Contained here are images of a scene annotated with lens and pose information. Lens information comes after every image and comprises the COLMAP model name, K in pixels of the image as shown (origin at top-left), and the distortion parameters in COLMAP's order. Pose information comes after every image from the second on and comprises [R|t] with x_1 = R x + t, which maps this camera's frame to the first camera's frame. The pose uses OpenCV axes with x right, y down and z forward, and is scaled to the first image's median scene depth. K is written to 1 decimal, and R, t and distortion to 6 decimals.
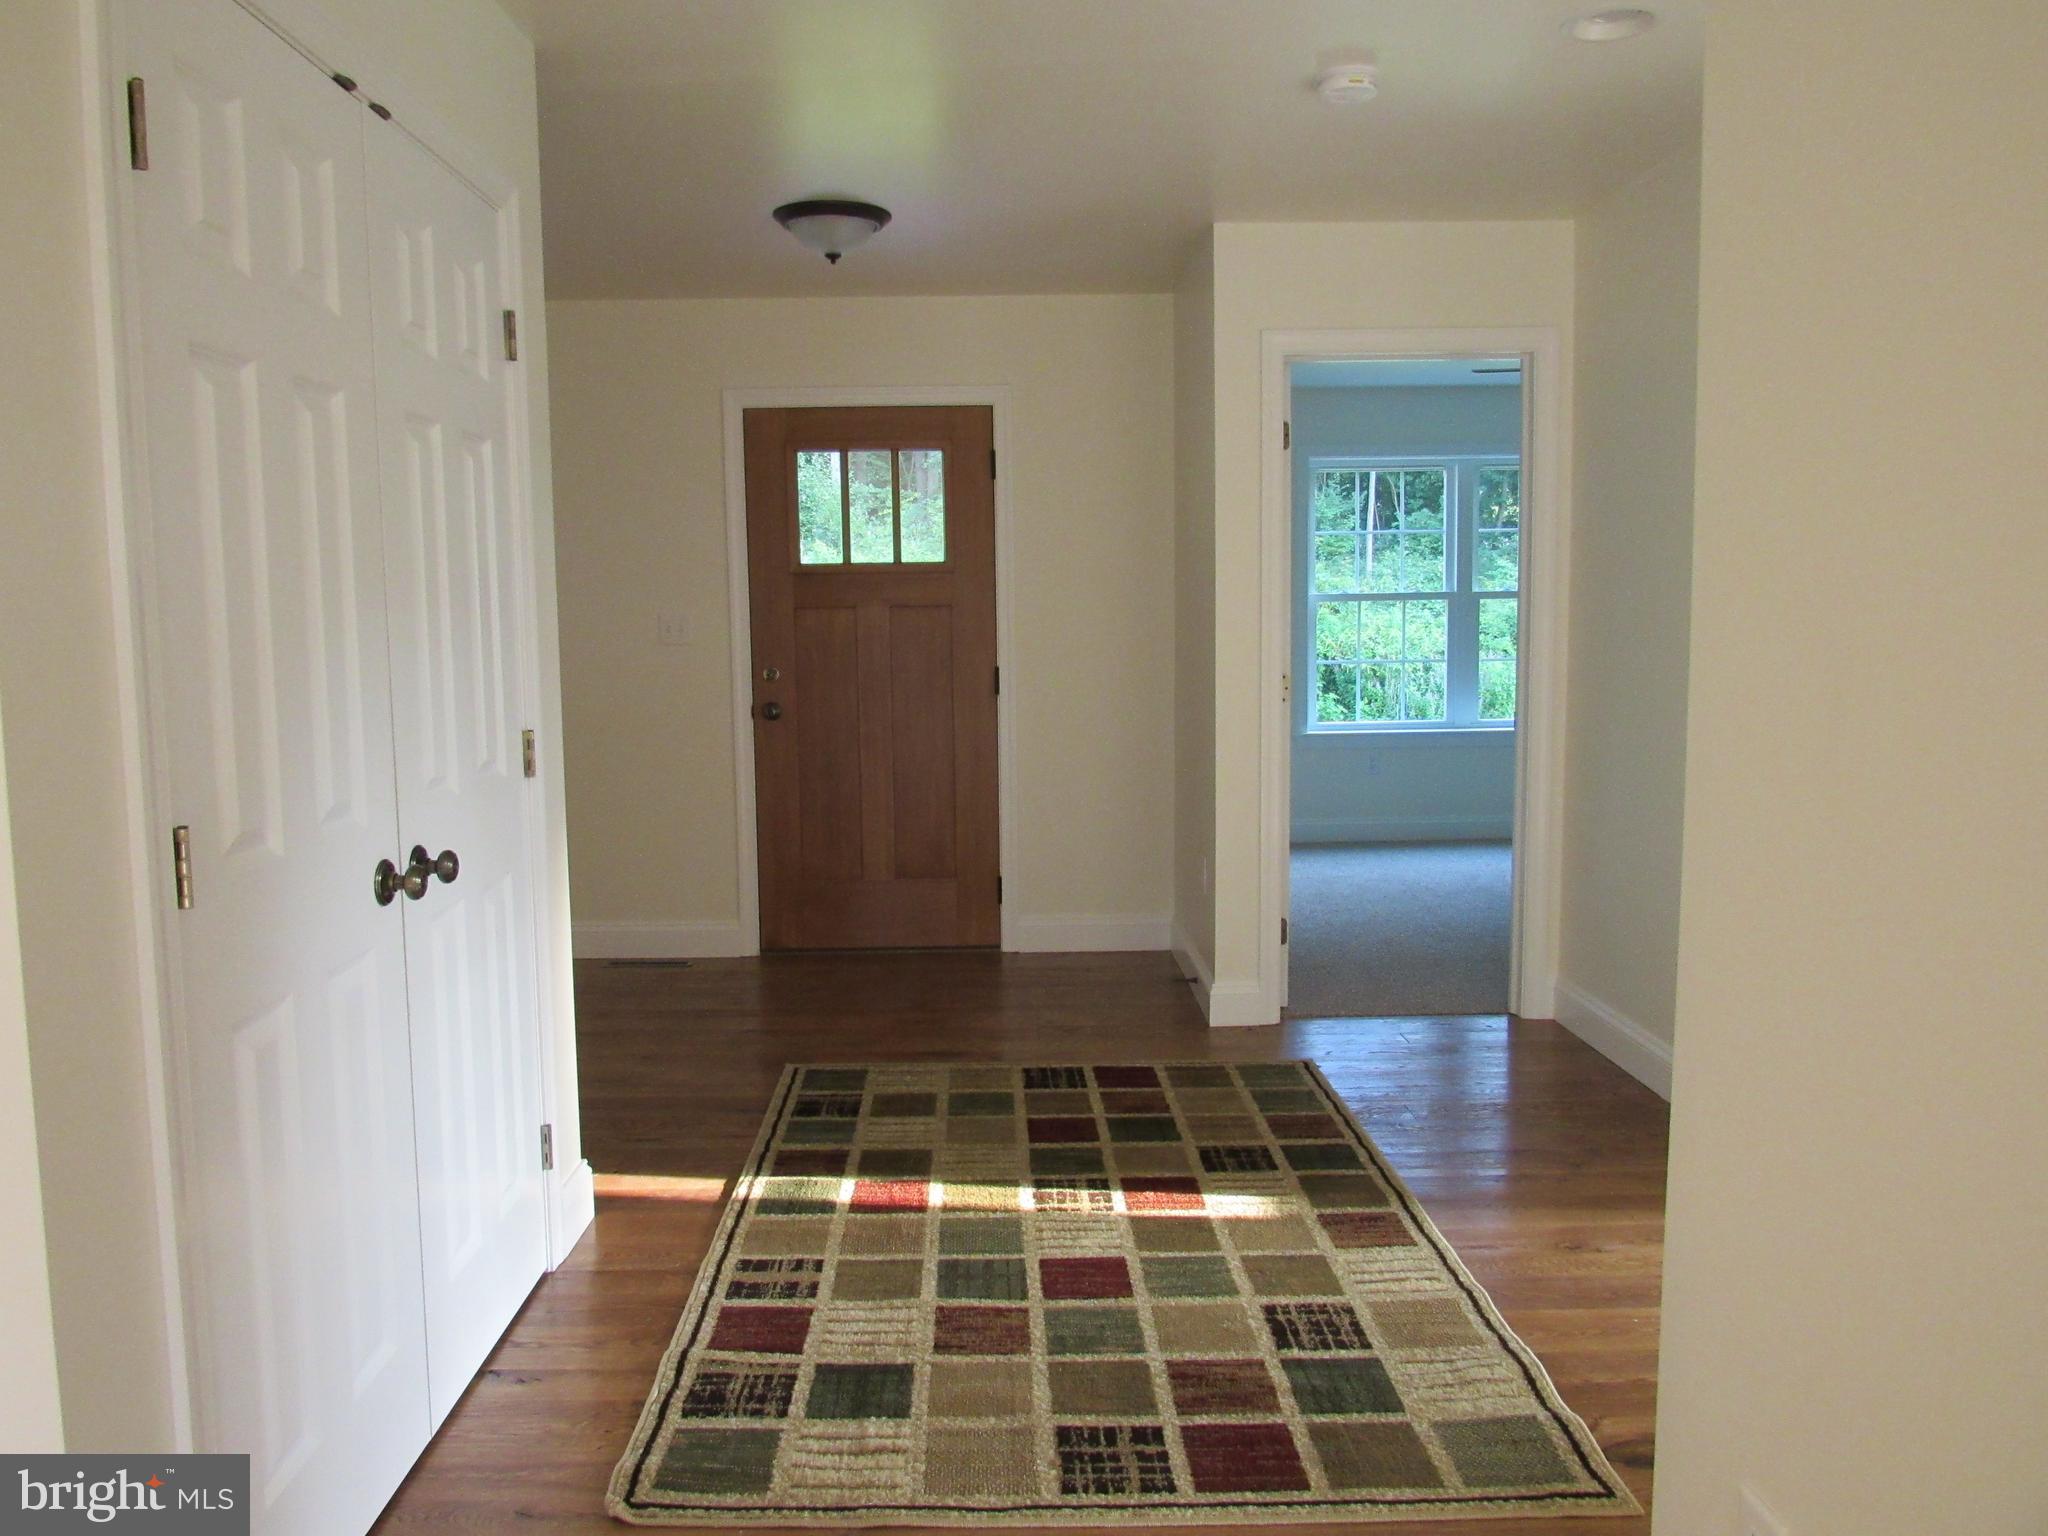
lens RADIAL K [[1464.9, 0, 1021.1], [0, 1464.9, 766.8], [0, 0, 1]] dist [-0.020820, -0.000733]
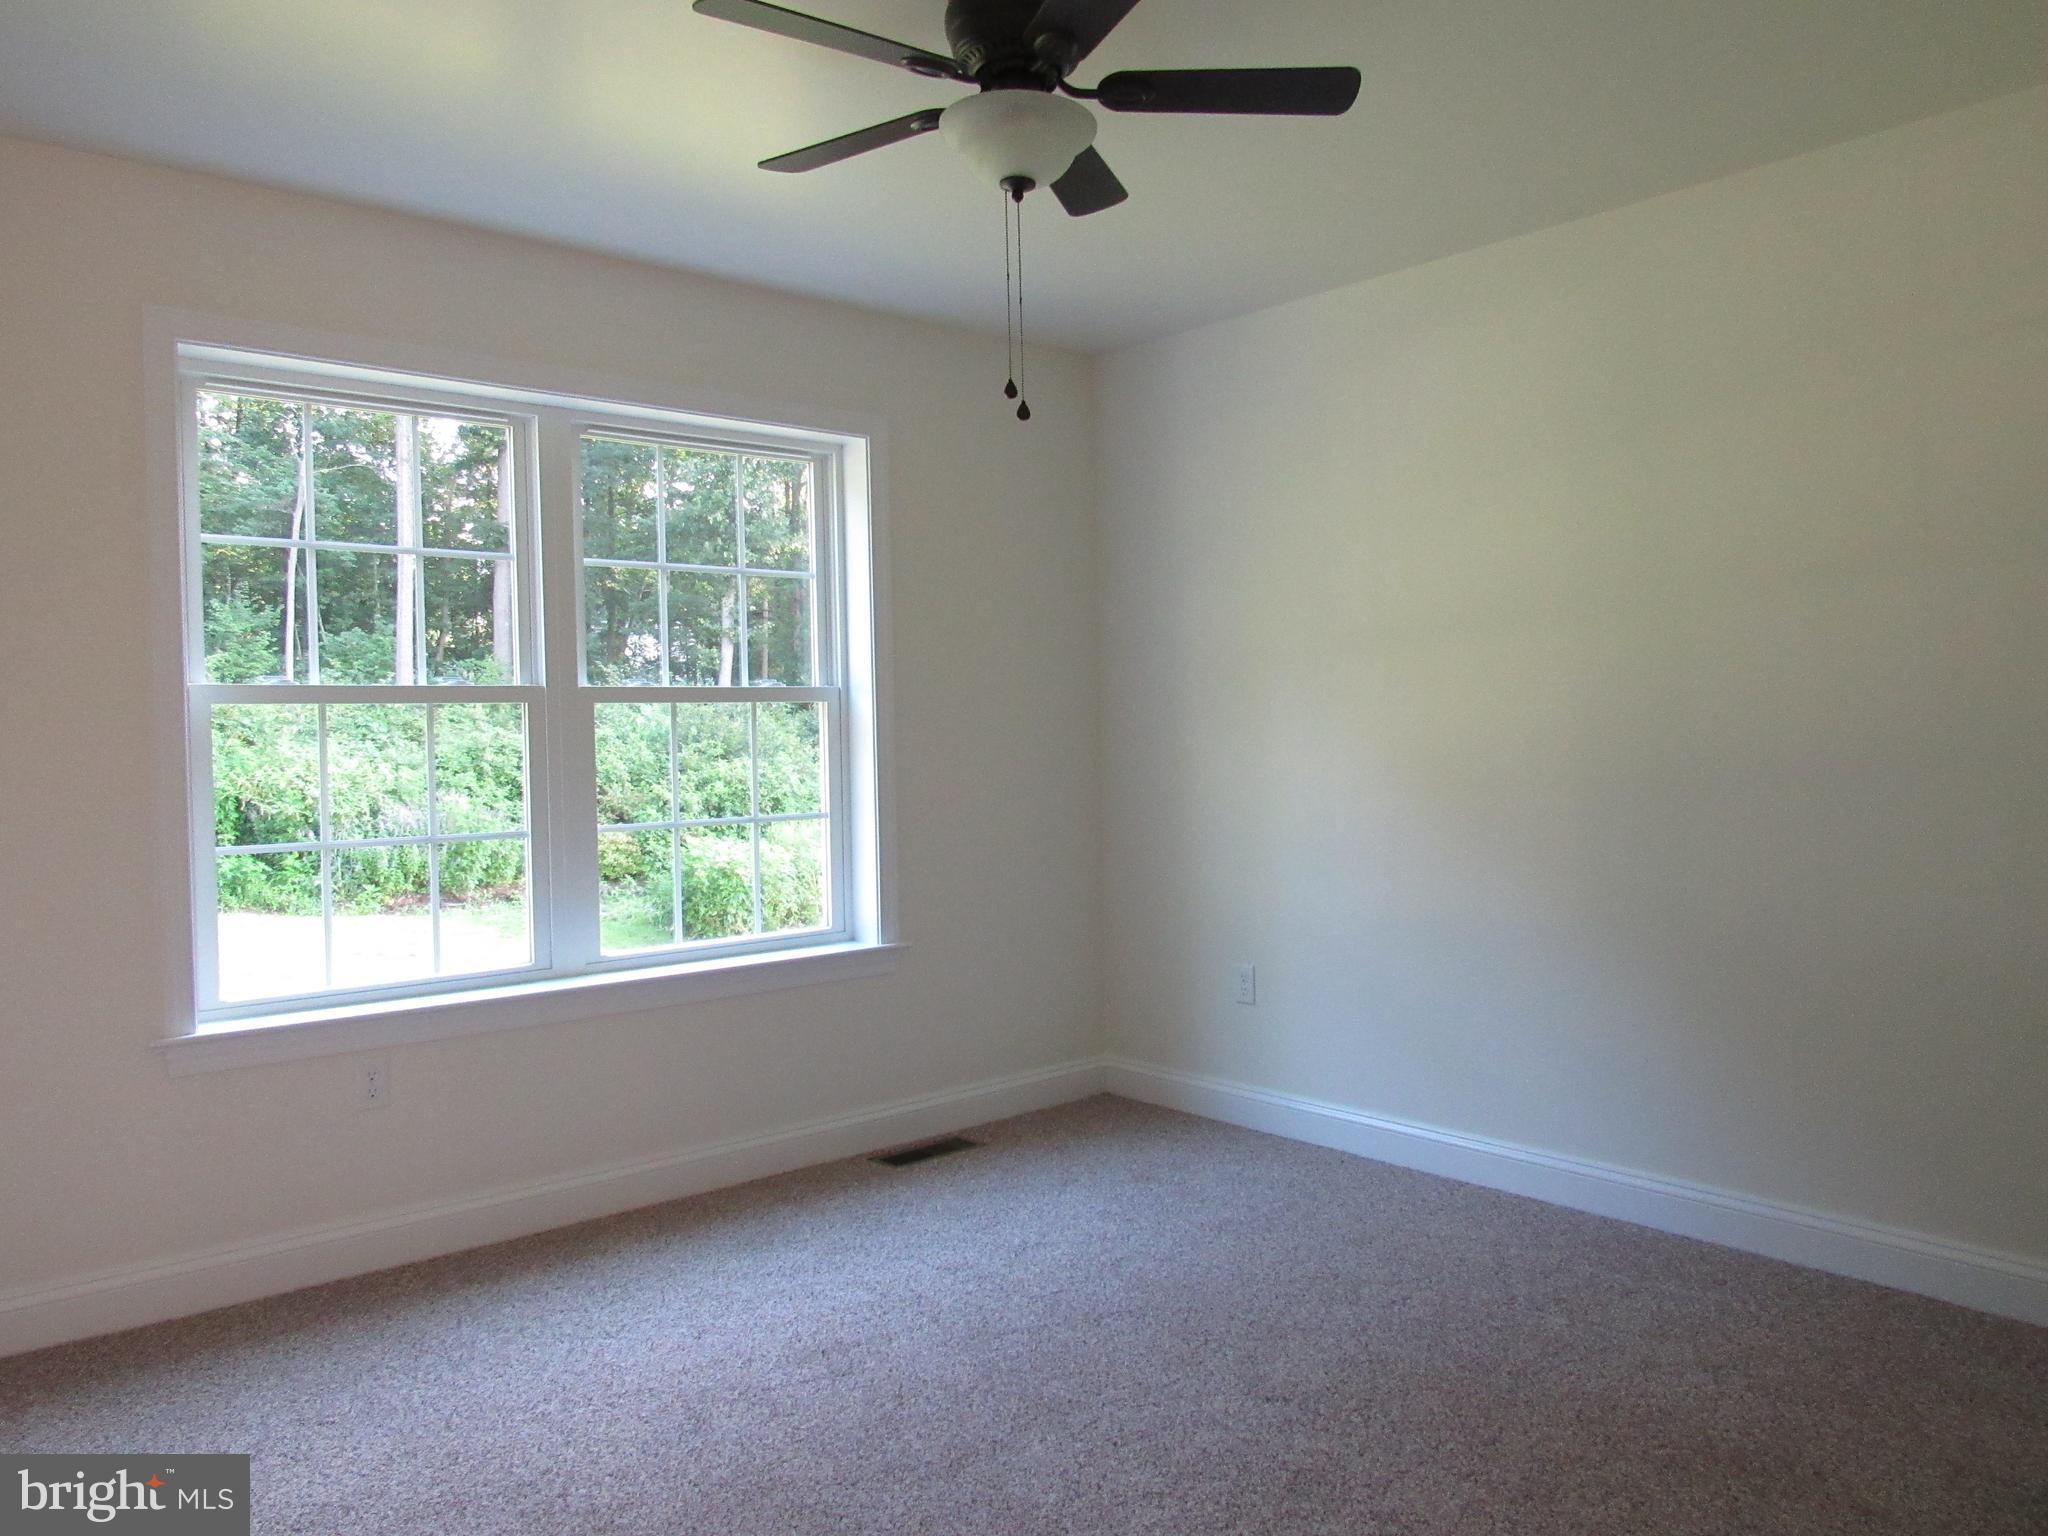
lens RADIAL K [[1464.9, 0, 1032.8], [0, 1464.9, 775.5], [0, 0, 1]] dist [-0.020820, -0.000733]
pose [[0.761430, -0.016853, 0.648028, 0.027072], [0.071505, 0.995745, -0.058122, -0.012714], [-0.644291, 0.090593, 0.759396, 0.130733]]
